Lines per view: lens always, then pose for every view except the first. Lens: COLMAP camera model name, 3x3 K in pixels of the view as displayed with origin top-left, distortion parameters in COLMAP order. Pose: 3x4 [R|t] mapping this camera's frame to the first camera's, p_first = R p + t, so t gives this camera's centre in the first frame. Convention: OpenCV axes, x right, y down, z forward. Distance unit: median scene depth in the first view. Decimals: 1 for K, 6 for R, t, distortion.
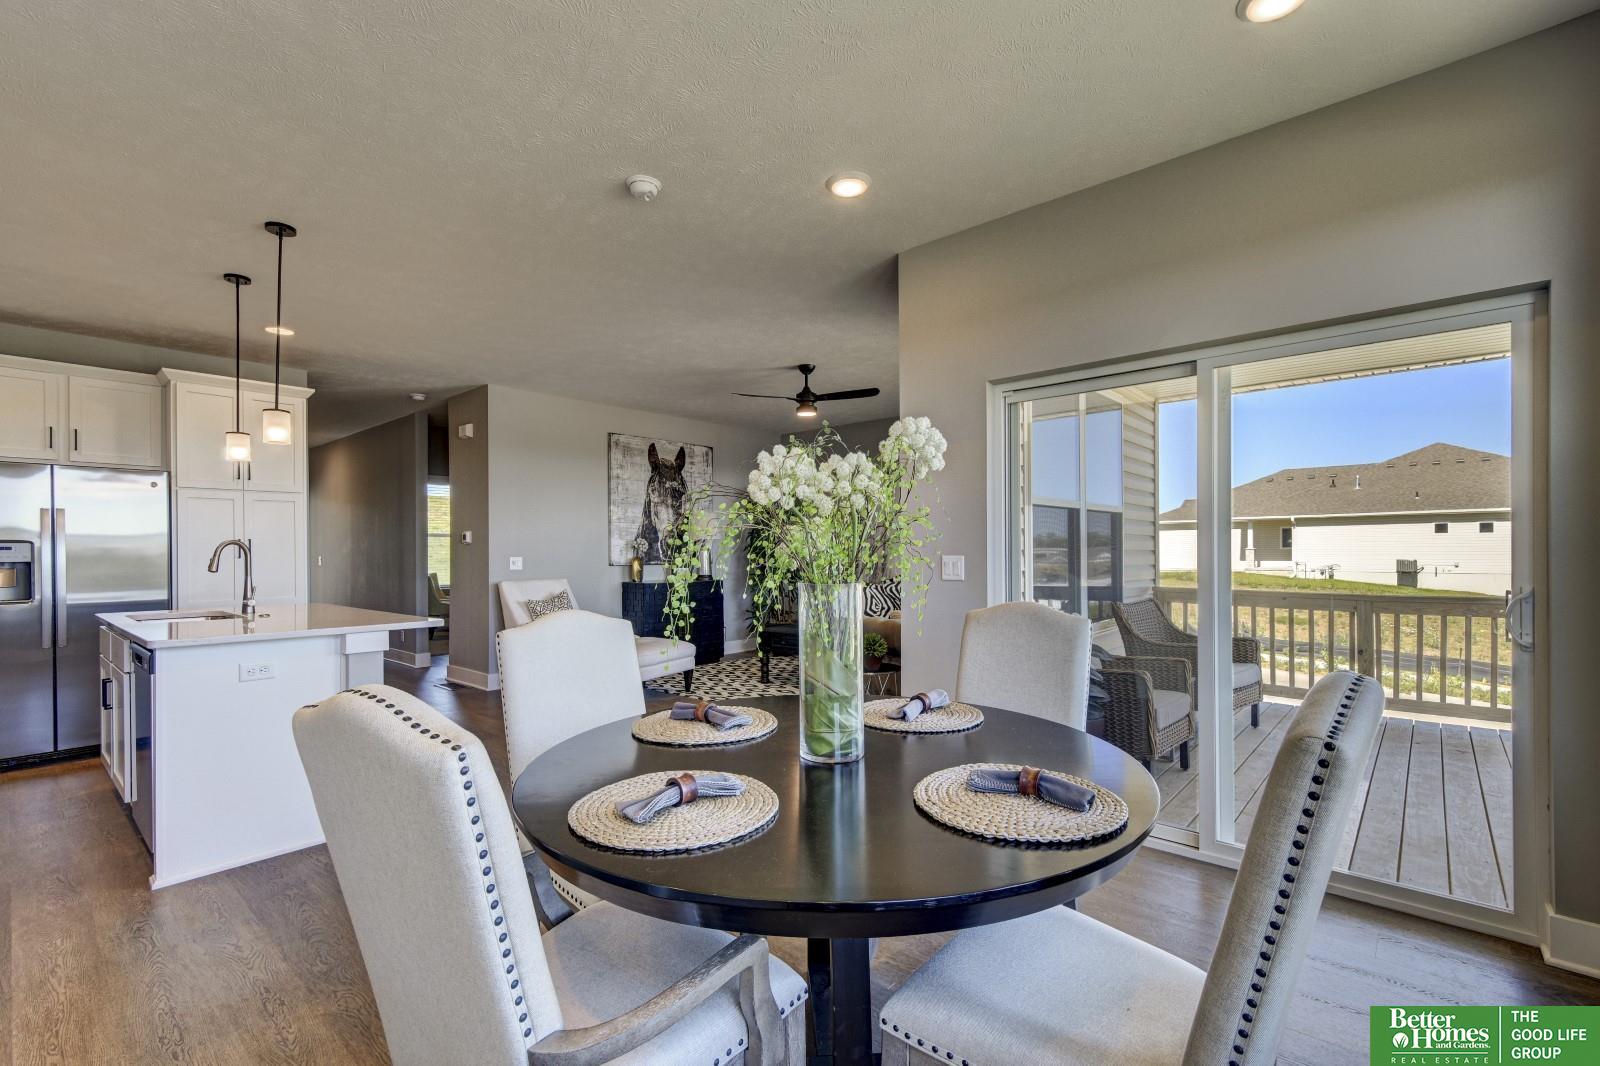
lens RADIAL K [[708.8, 0, 808.1], [0, 708.8, 548.3], [0, 0, 1]] dist [0.004334, 0.000184]
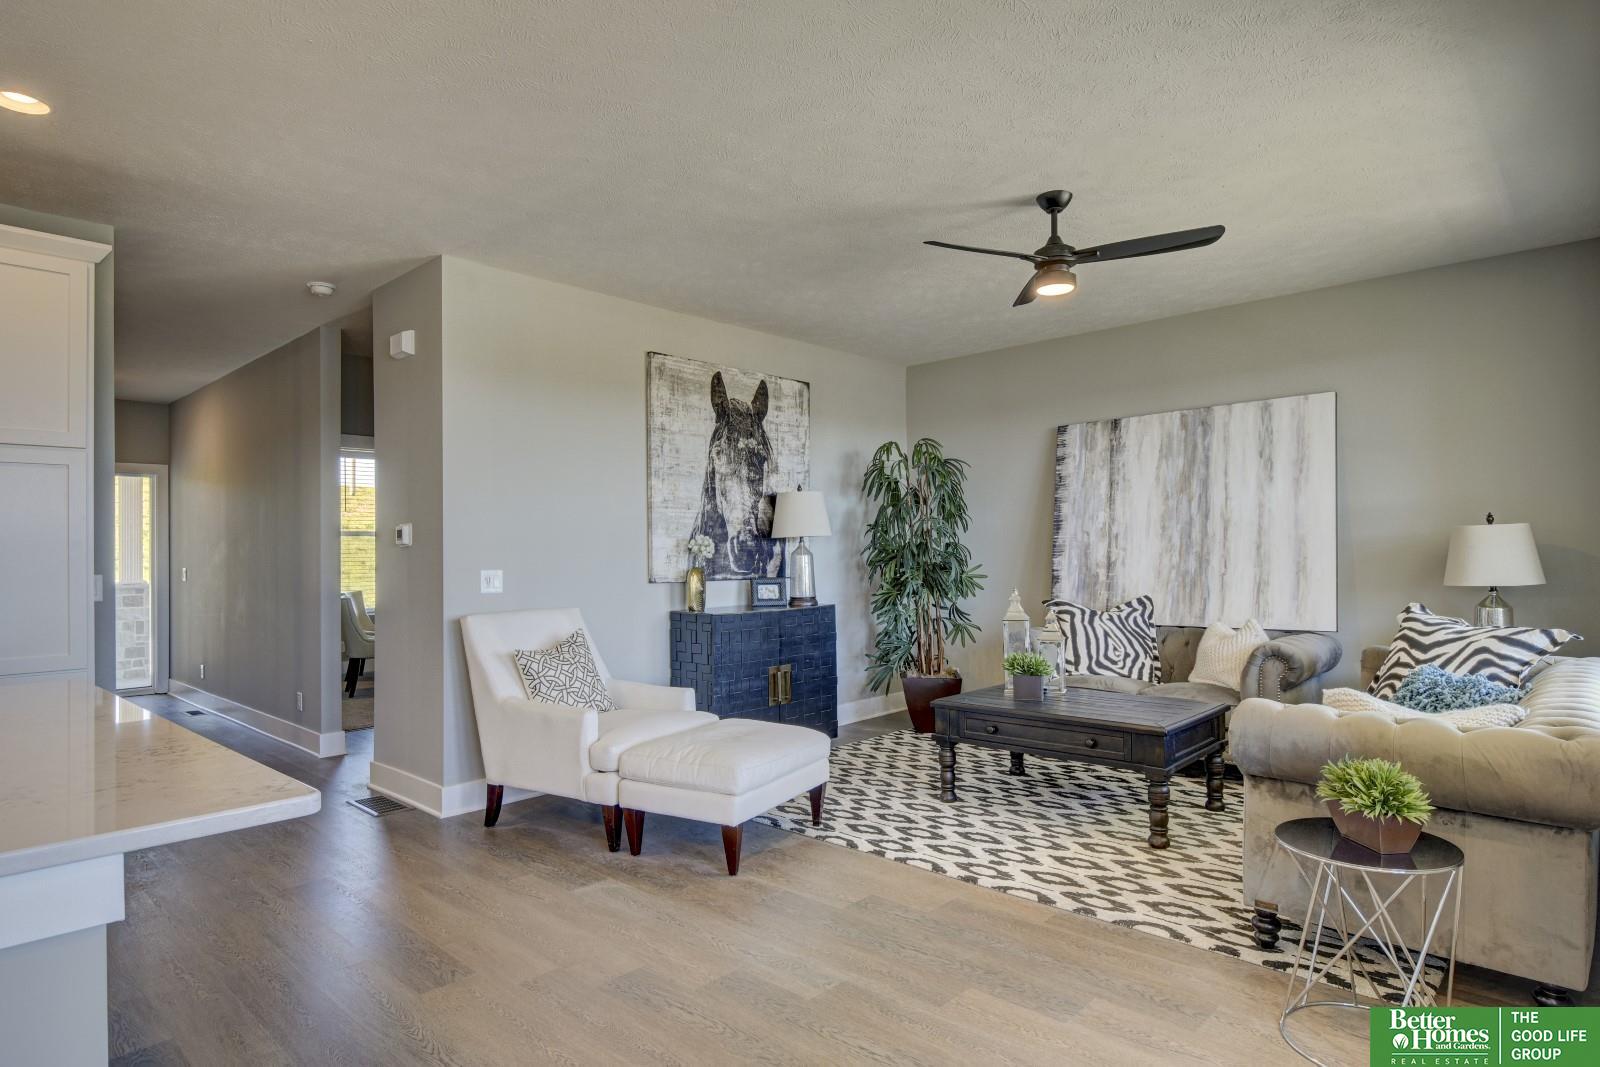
lens RADIAL K [[872.5, 0, 796.2], [0, 872.5, 534.5], [0, 0, 1]] dist [-0.008320, -0.001077]
pose [[0.999628, -0.007867, -0.026126, -0.140688], [0.007382, 0.999800, -0.018601, -0.000772], [0.026267, 0.018401, 0.999486, 0.293835]]
